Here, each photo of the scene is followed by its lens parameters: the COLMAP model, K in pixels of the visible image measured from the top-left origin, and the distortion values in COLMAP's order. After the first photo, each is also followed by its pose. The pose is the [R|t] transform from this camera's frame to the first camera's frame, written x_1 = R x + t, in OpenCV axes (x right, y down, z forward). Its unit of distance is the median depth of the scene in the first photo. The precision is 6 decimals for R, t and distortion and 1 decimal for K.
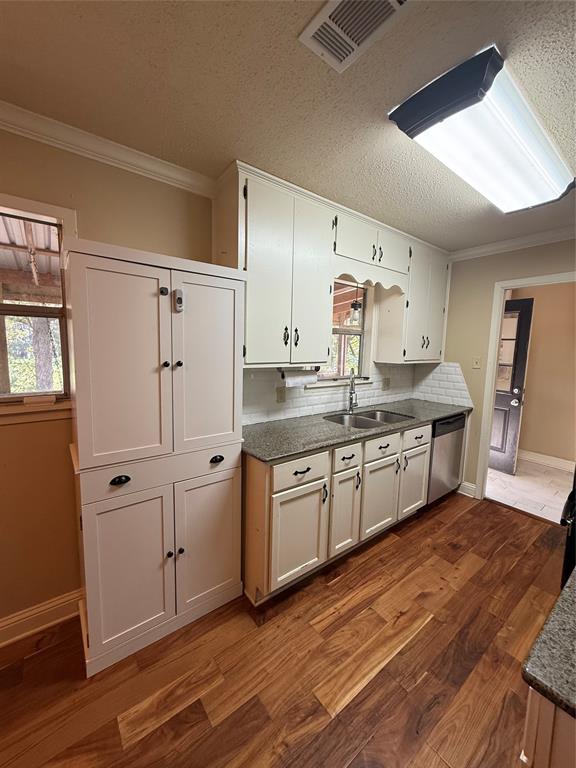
lens RADIAL K [[308.2, 0, 288.8], [0, 308.2, 382.5], [0, 0, 1]] dist [0.000596, 0.000759]
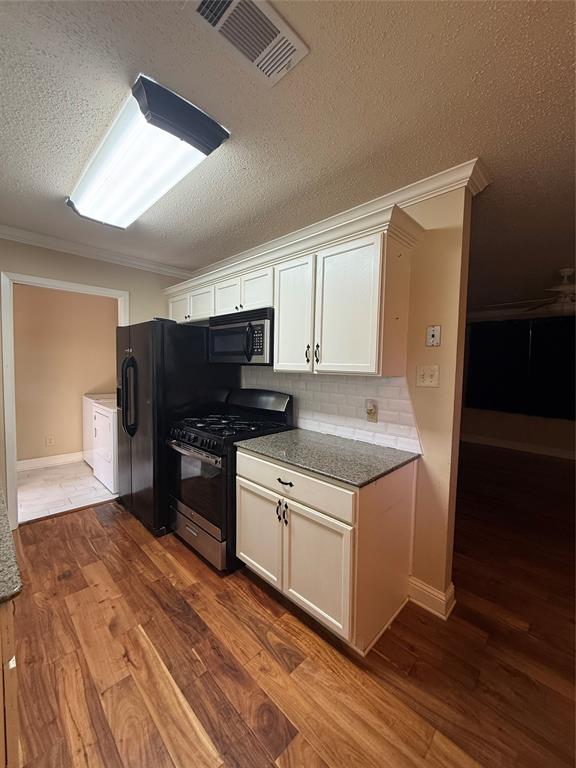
lens RADIAL K [[308.2, 0, 286.2], [0, 308.2, 382.5], [0, 0, 1]] dist [0.000596, 0.000759]
pose [[-0.121860, -0.080368, 0.989288, -0.490041], [0.097216, 0.990958, 0.092478, -0.039652], [-0.987775, 0.107444, -0.112945, 0.590408]]
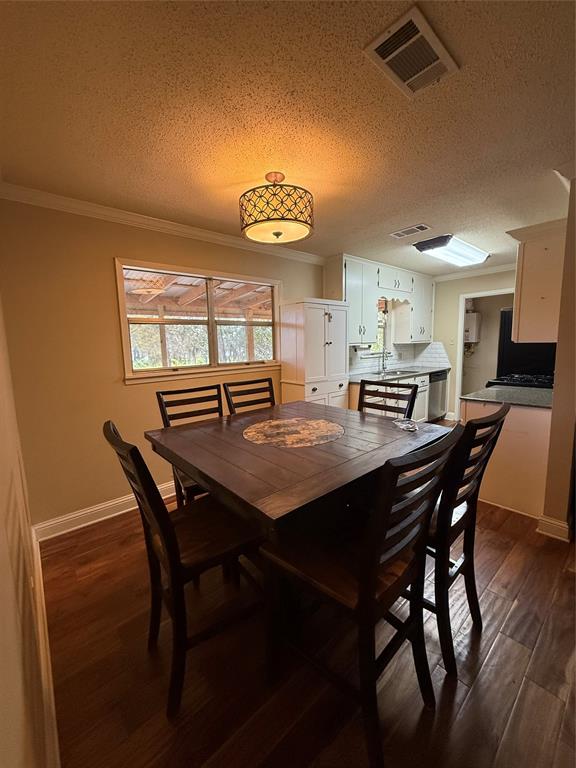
lens RADIAL K [[308.2, 0, 288.0], [0, 308.2, 383.7], [0, 0, 1]] dist [0.000596, 0.000759]
pose [[0.997743, -0.051742, 0.042794, -0.683516], [0.051078, 0.998559, 0.016481, 0.171858], [-0.043585, -0.014258, 0.998948, -1.197772]]
